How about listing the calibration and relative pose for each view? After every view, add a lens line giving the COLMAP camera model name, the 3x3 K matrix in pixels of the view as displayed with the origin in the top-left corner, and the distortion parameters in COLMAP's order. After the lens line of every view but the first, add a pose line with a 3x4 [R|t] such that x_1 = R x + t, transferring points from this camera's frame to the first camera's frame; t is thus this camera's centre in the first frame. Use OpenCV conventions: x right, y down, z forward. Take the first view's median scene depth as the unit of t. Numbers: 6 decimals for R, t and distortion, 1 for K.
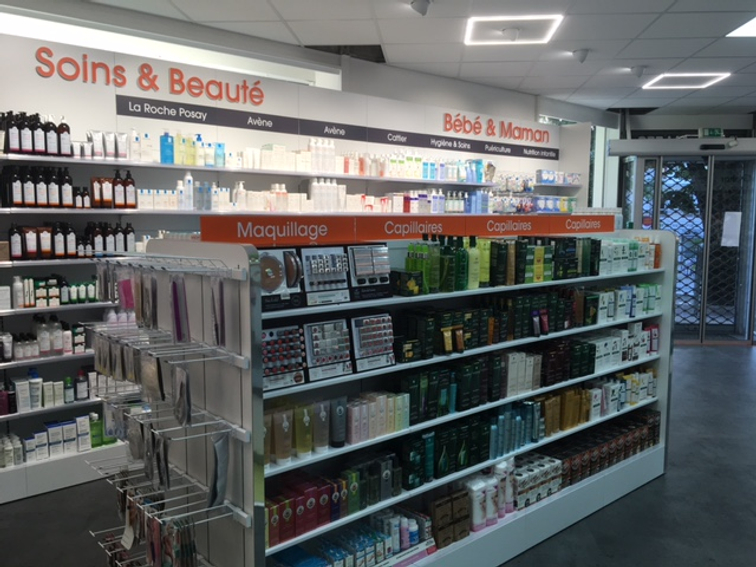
lens RADIAL K [[652.5, 0, 379.5], [0, 652.5, 284.7], [0, 0, 1]] dist [0.056383, -0.081018]
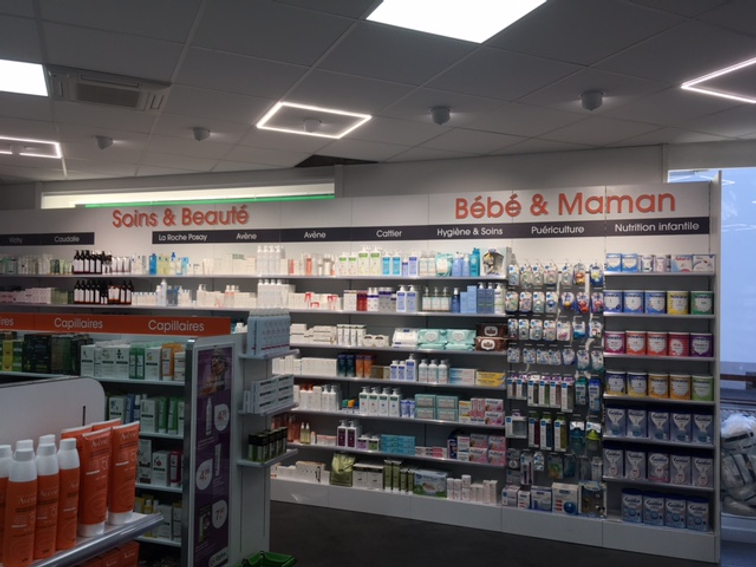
lens RADIAL K [[652.5, 0, 377.1], [0, 652.5, 283.3], [0, 0, 1]] dist [0.056383, -0.081018]
pose [[0.477785, -0.018886, -0.878274, 1.052575], [-0.105540, 0.991293, -0.078731, -0.090193], [0.872114, 0.130309, 0.471632, 0.658478]]
